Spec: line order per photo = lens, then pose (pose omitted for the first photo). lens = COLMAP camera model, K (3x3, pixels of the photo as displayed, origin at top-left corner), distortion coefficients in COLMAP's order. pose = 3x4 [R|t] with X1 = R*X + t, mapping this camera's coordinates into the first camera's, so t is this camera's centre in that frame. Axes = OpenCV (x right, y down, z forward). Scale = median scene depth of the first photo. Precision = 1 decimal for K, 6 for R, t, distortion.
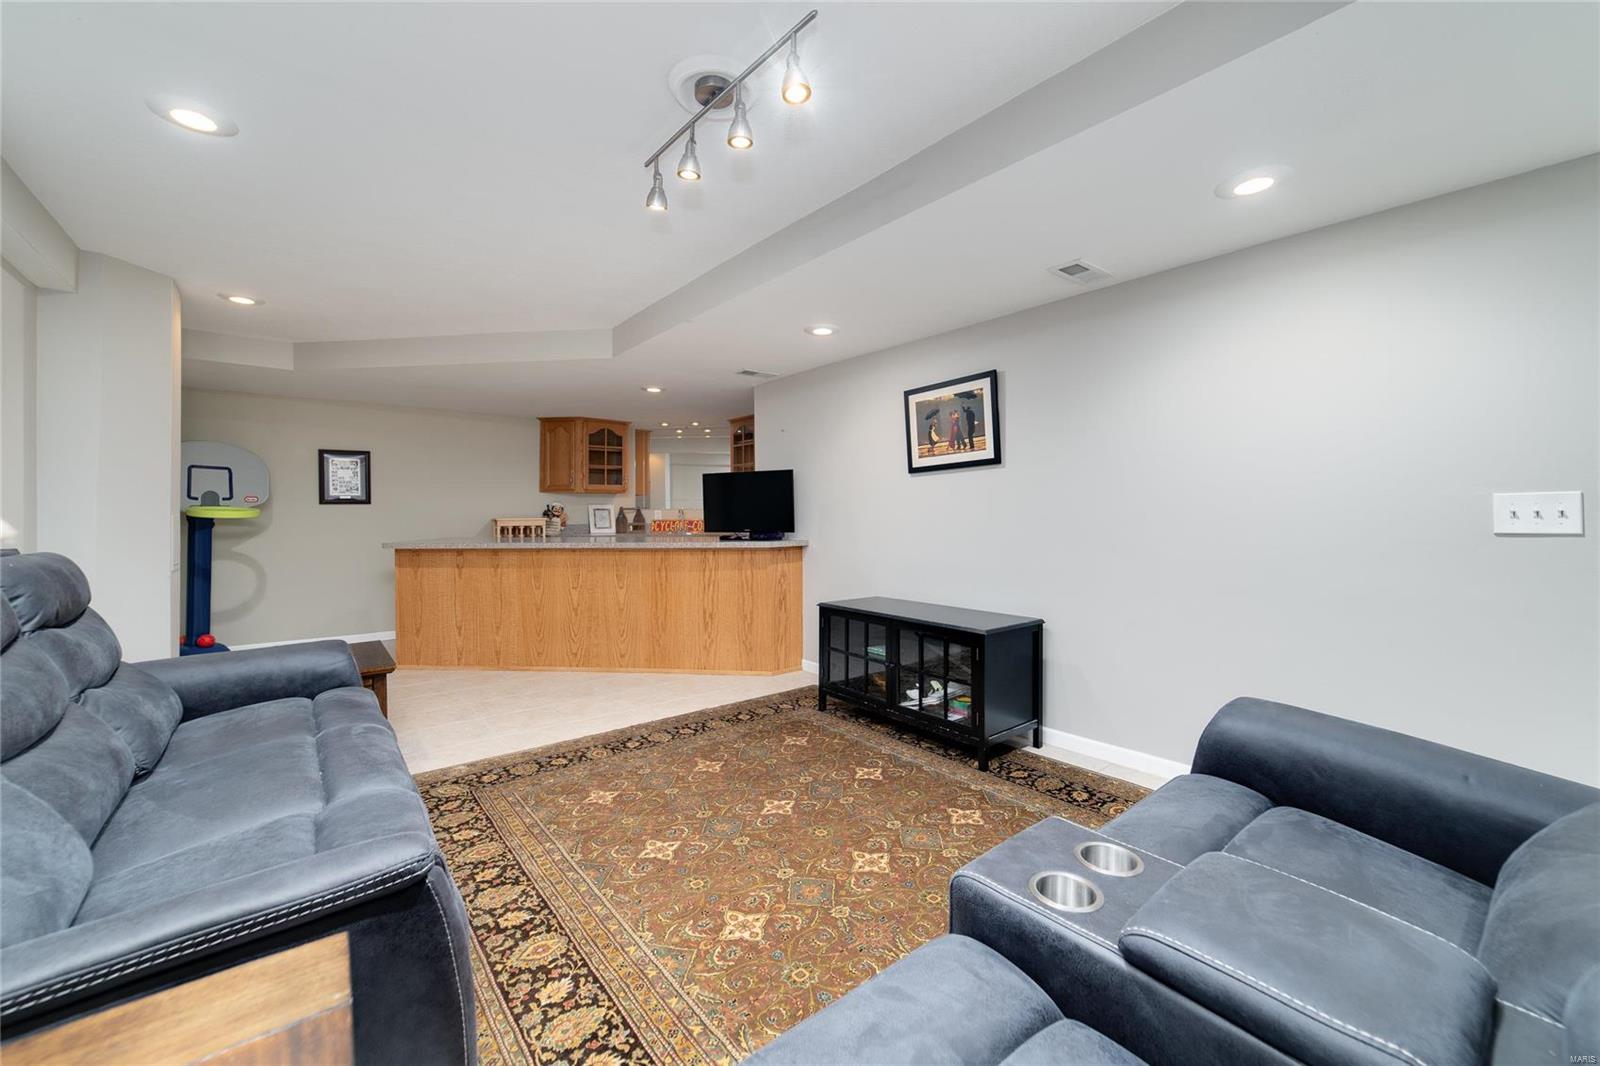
lens RADIAL K [[624.8, 0, 798.9], [0, 624.8, 545.2], [0, 0, 1]] dist [-0.026183, 0.000187]
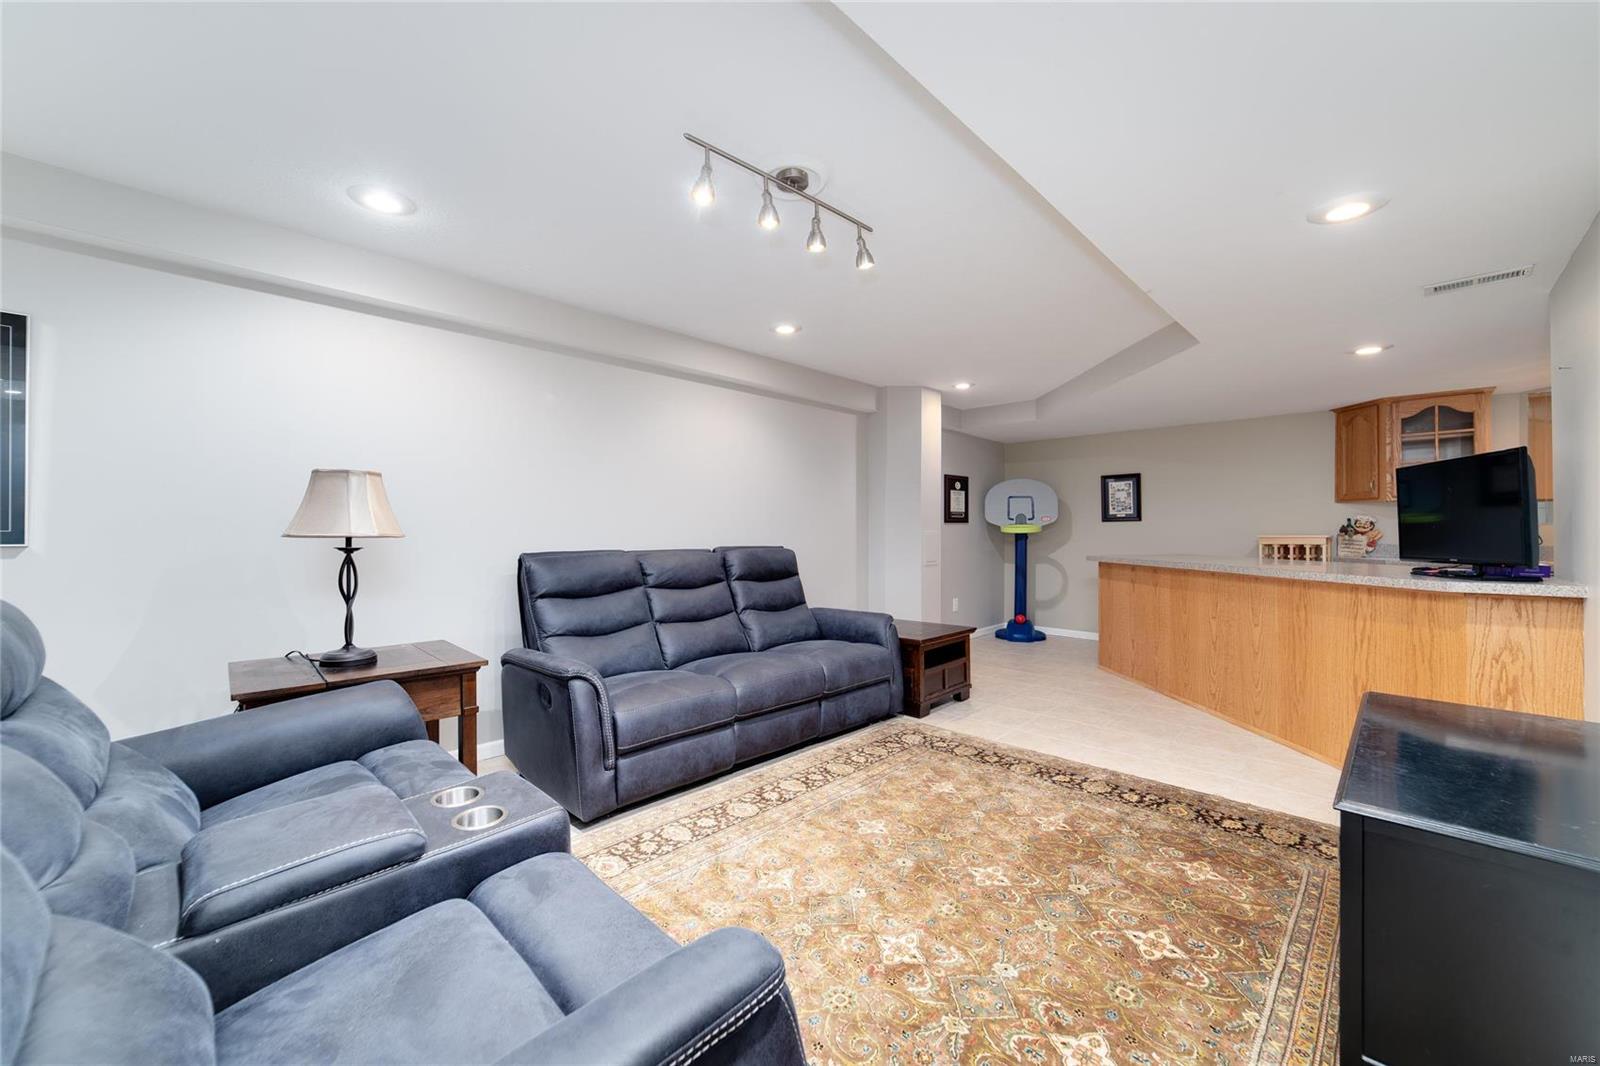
lens RADIAL K [[619.1, 0, 800.0], [0, 619.1, 533.0], [0, 0, 1]] dist [-0.000018, 0.000432]
pose [[0.120798, 0.006044, -0.992659, 0.540487], [-0.047591, 0.998867, 0.000290, -0.026783], [0.991536, 0.047207, 0.120949, 0.426404]]
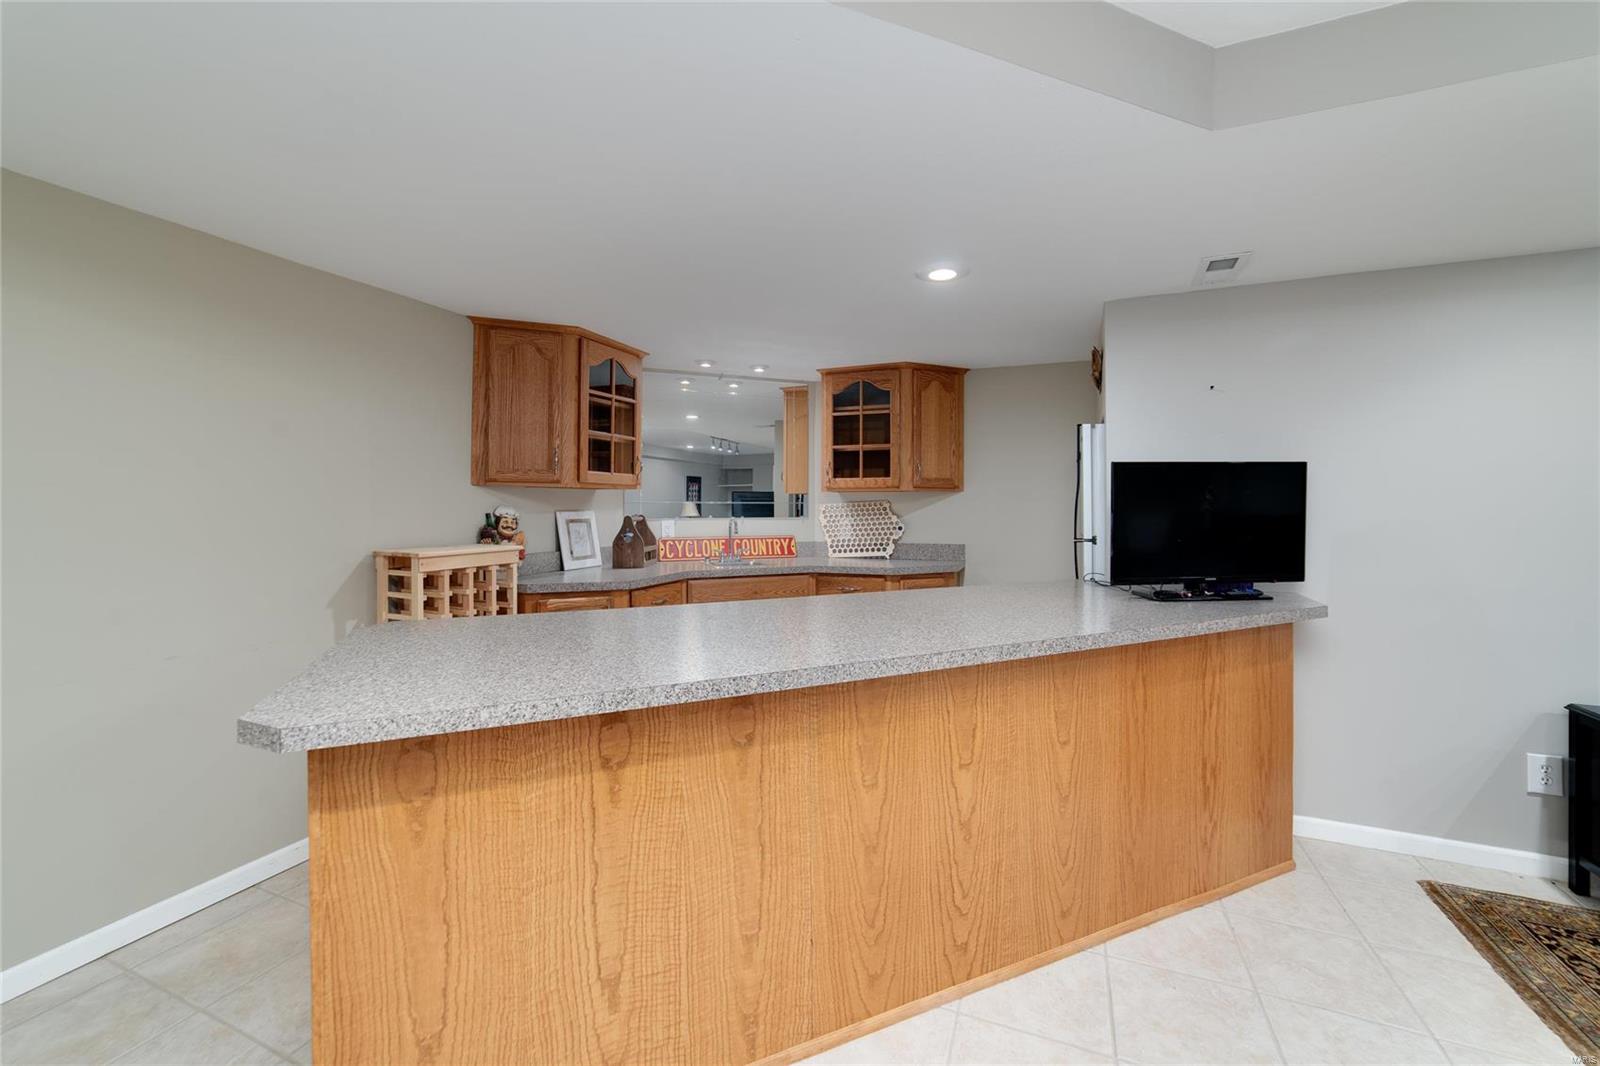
lens RADIAL K [[619.3, 0, 808.3], [0, 619.3, 529.6], [0, 0, 1]] dist [-0.000162, 0.000225]
pose [[0.875333, -0.009756, 0.483422, -0.793433], [0.016824, 0.999806, -0.010287, -0.084737], [-0.483228, 0.017138, 0.875327, 0.939272]]
